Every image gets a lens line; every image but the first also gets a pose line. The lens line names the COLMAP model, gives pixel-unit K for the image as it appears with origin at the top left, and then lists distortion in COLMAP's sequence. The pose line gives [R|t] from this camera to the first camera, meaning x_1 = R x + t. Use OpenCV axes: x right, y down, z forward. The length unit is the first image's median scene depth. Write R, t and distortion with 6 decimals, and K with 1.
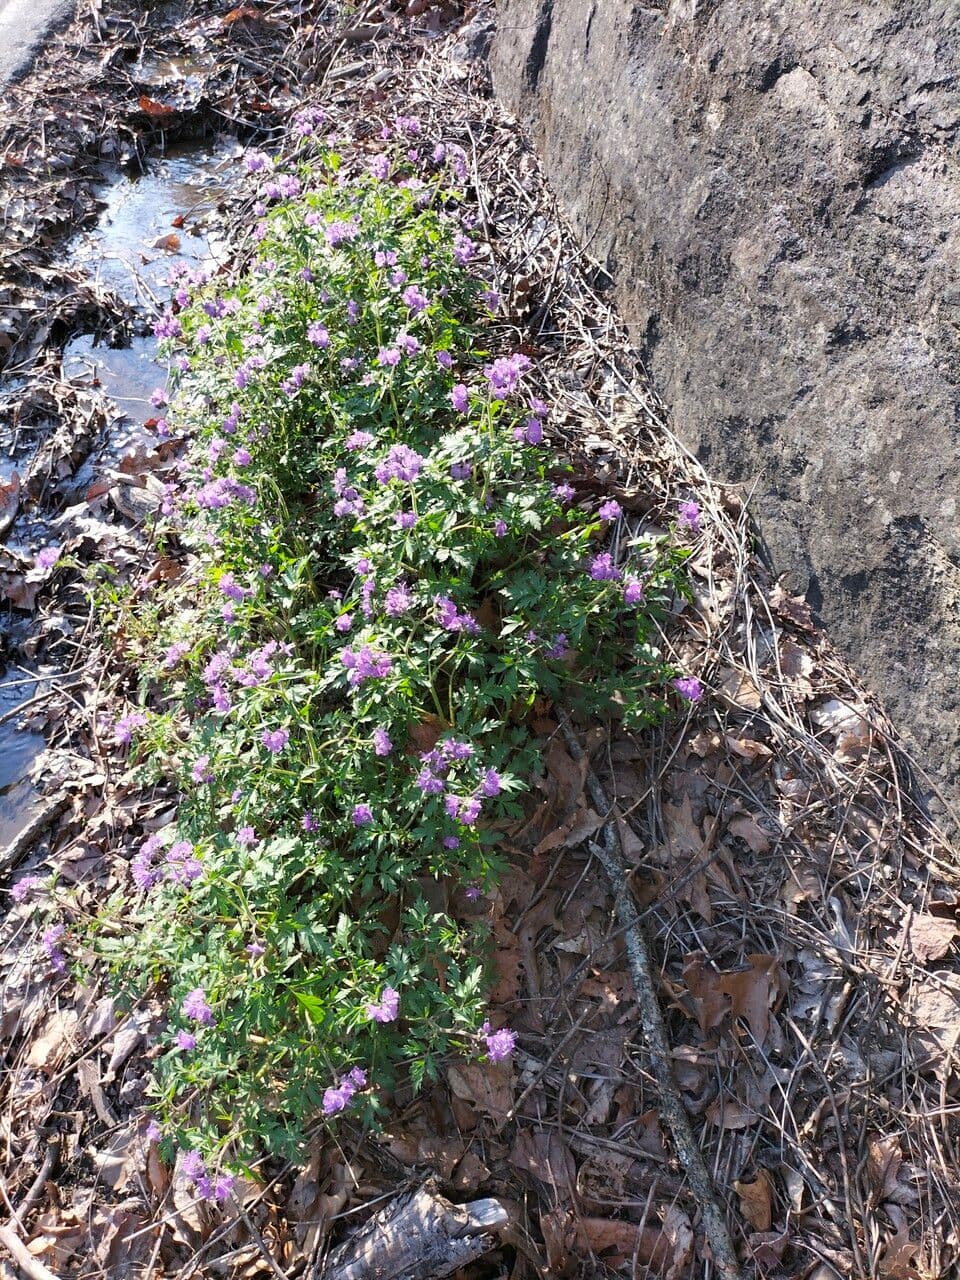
lens RADIAL K [[1034.0, 0, 484.0], [0, 1034.0, 638.3], [0, 0, 1]] dist [0.013471, -0.004883]
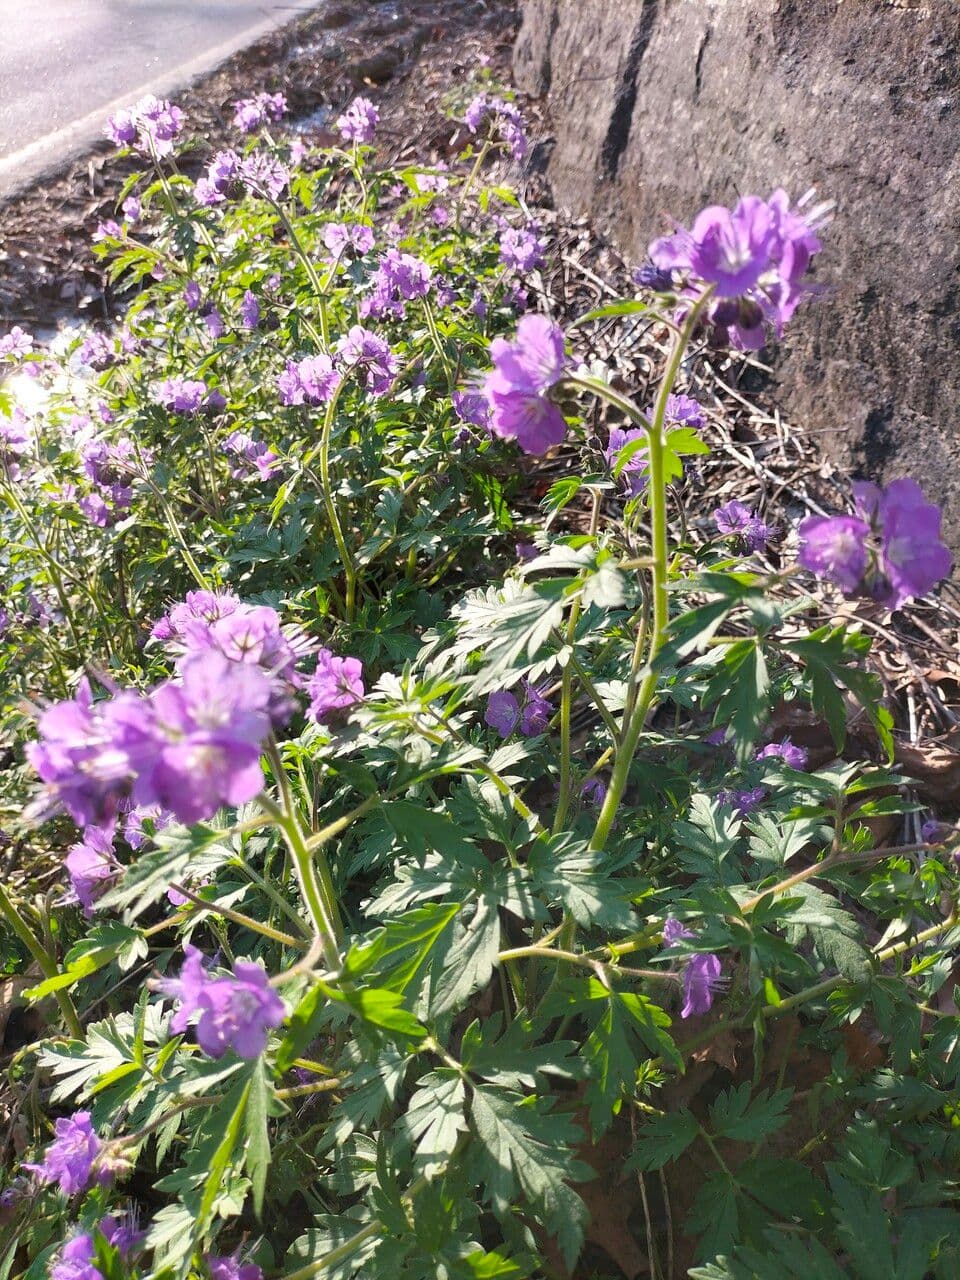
lens RADIAL K [[1034.0, 0, 480.8], [0, 1034.0, 641.2], [0, 0, 1]] dist [0.013471, -0.004883]
pose [[0.998825, 0.000630, -0.048455, -0.011777], [-0.010527, 0.978855, -0.204285, -0.076780], [0.047302, 0.204555, 0.977712, 0.445730]]
